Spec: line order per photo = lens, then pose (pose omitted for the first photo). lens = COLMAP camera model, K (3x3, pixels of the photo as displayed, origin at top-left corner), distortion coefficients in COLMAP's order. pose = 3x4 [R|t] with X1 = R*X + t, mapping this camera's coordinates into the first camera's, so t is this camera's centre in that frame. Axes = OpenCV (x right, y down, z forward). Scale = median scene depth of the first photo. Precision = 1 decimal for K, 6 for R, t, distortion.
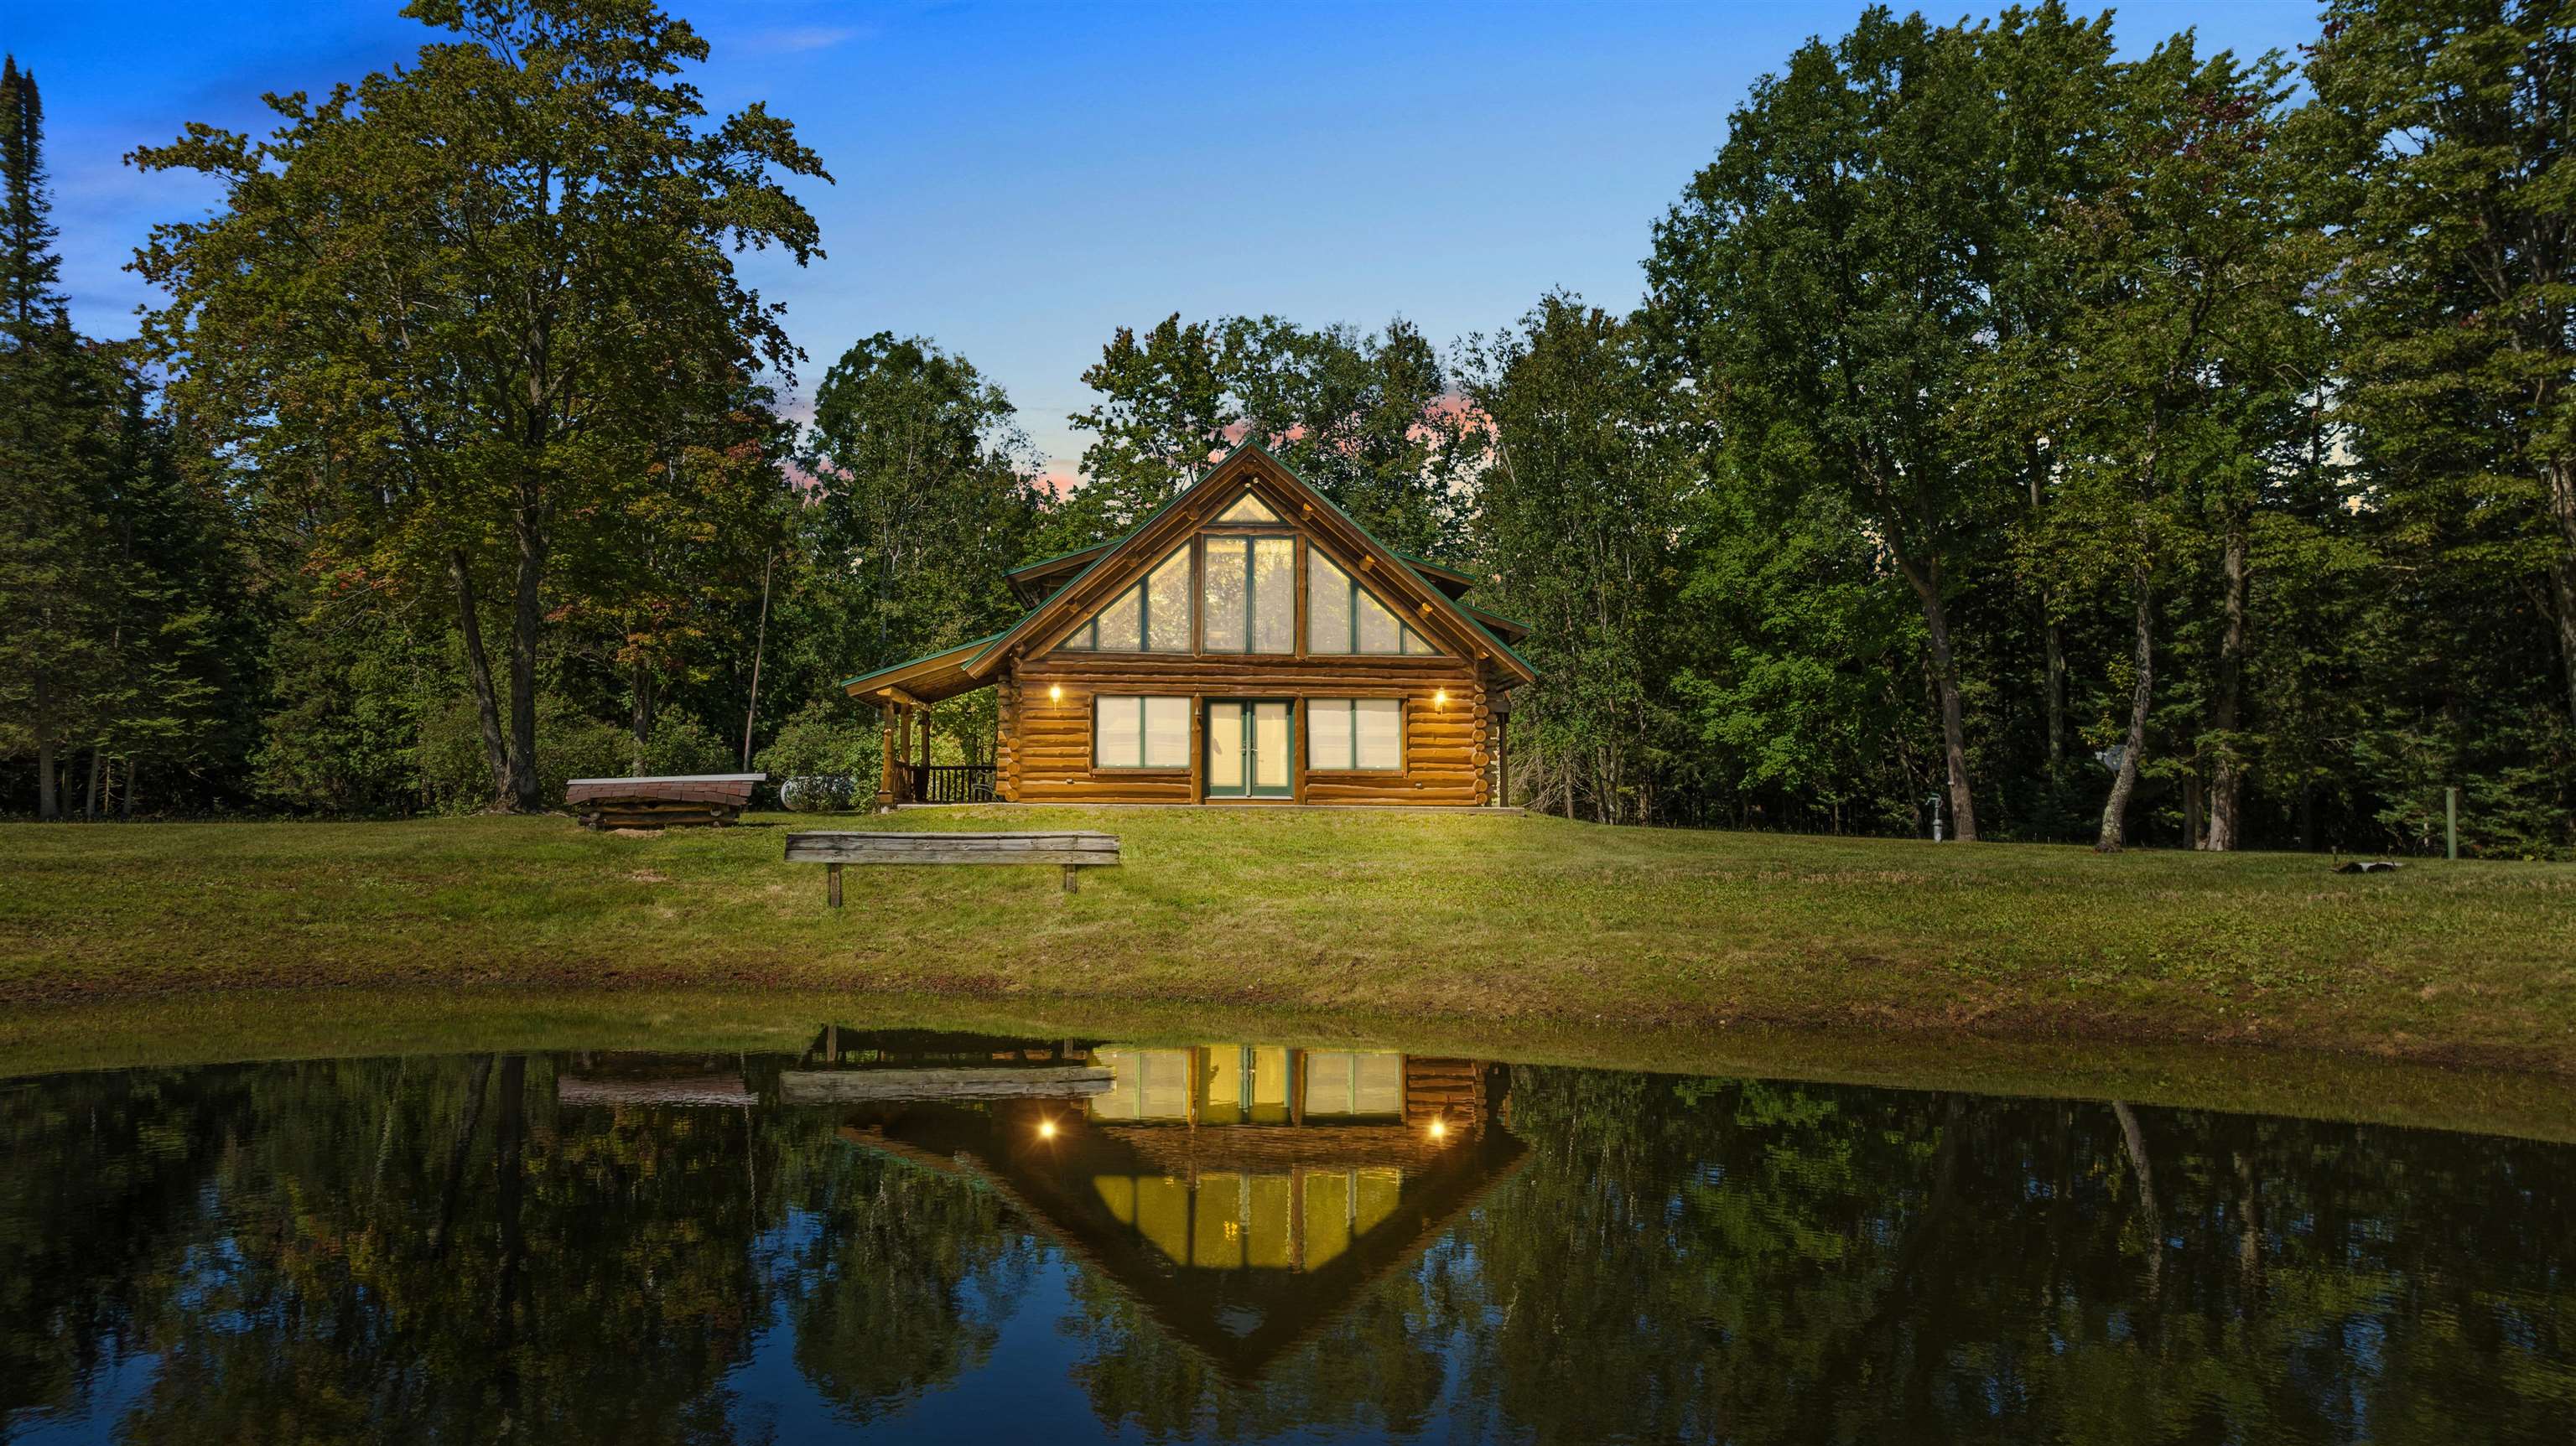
lens RADIAL K [[1747.7, 0, 1288.0], [0, 1747.7, 723.0], [0, 0, 1]] dist [0.023960, -0.000158]
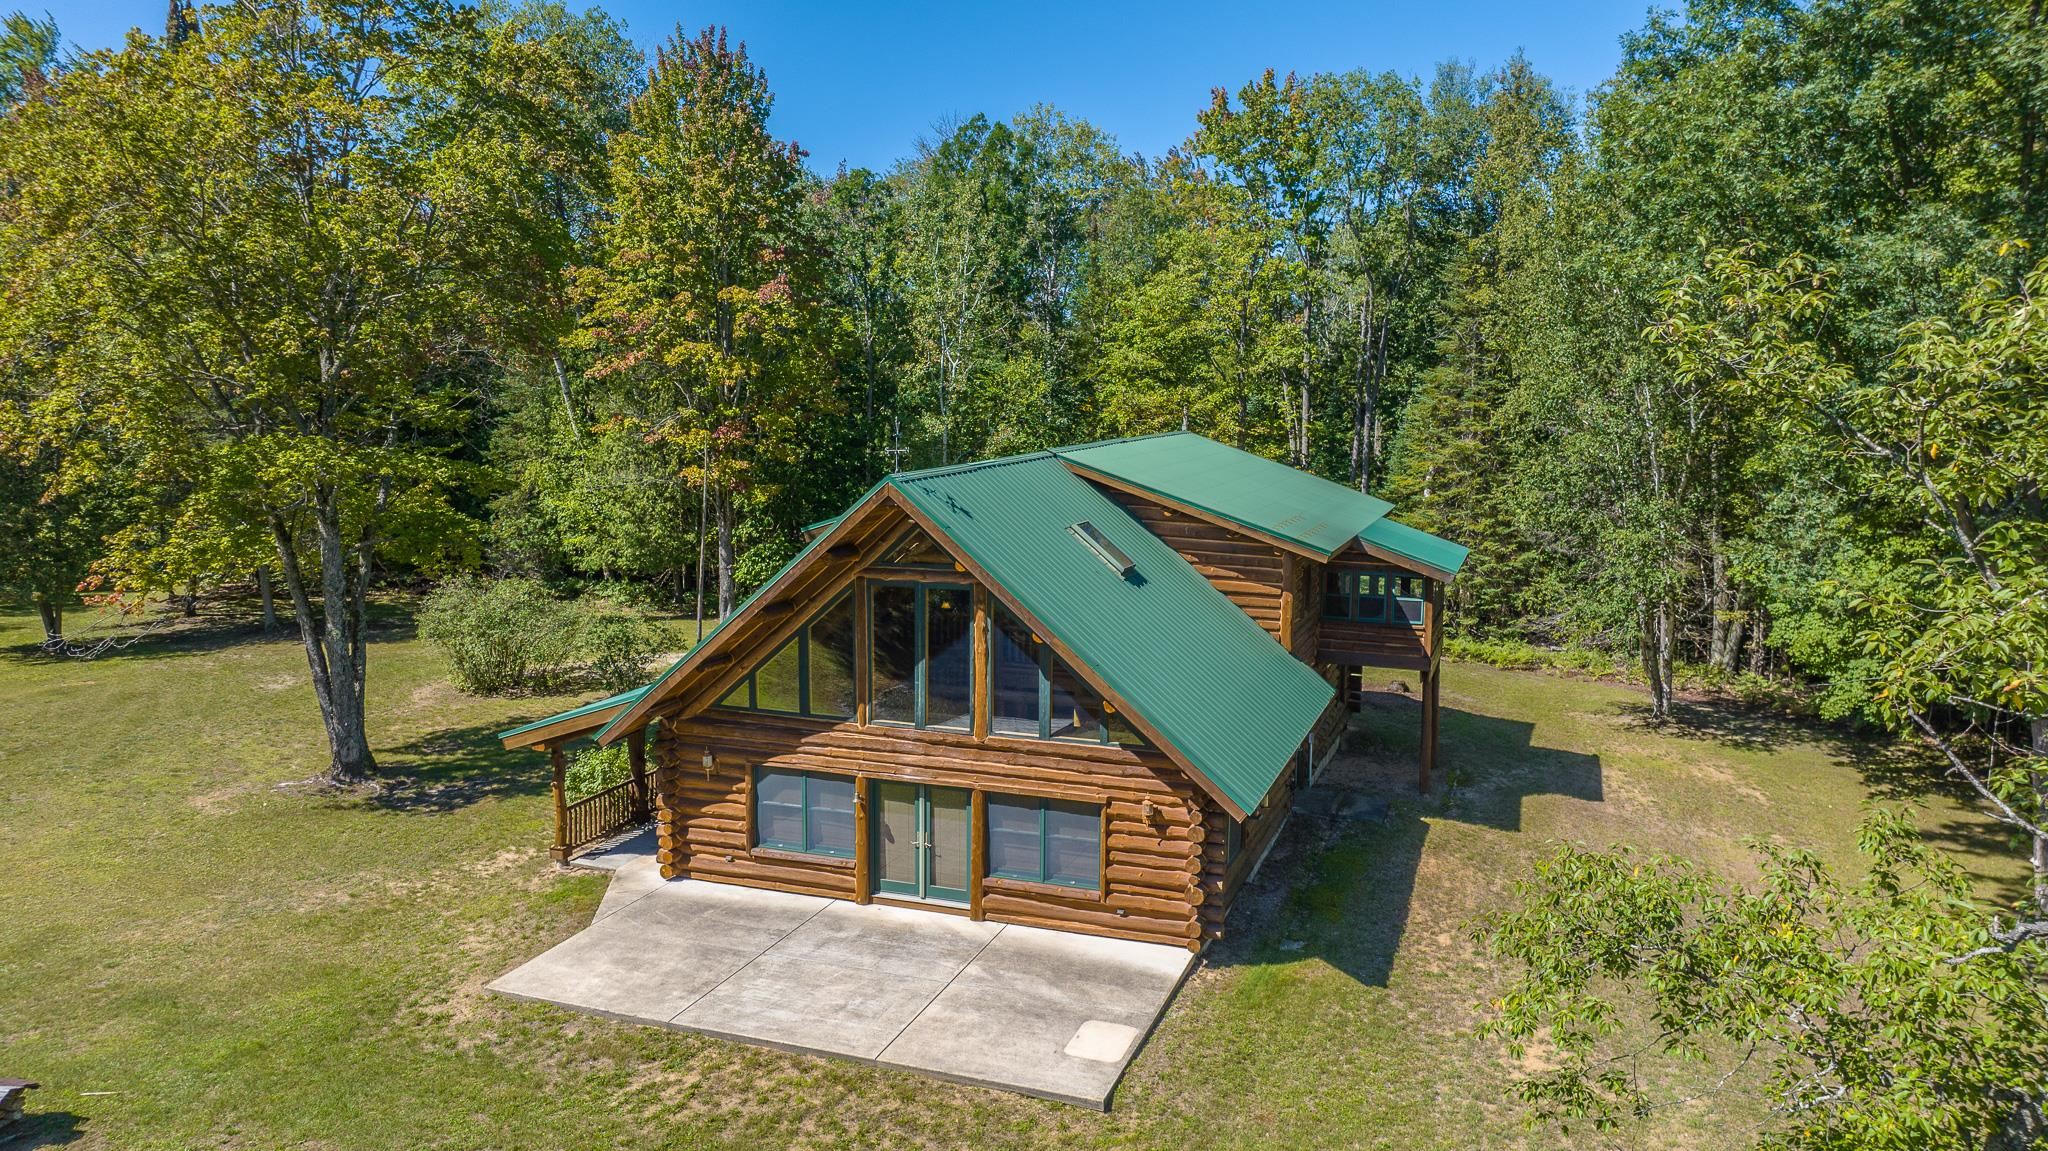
lens RADIAL K [[1389.7, 0, 1024.0], [0, 1389.7, 575.5], [0, 0, 1]] dist [0.023960, -0.000158]
pose [[0.918425, 0.053110, -0.392013, 0.269572], [0.020795, 0.983095, 0.181910, -0.224960], [0.395047, -0.175222, 0.901795, 0.448854]]
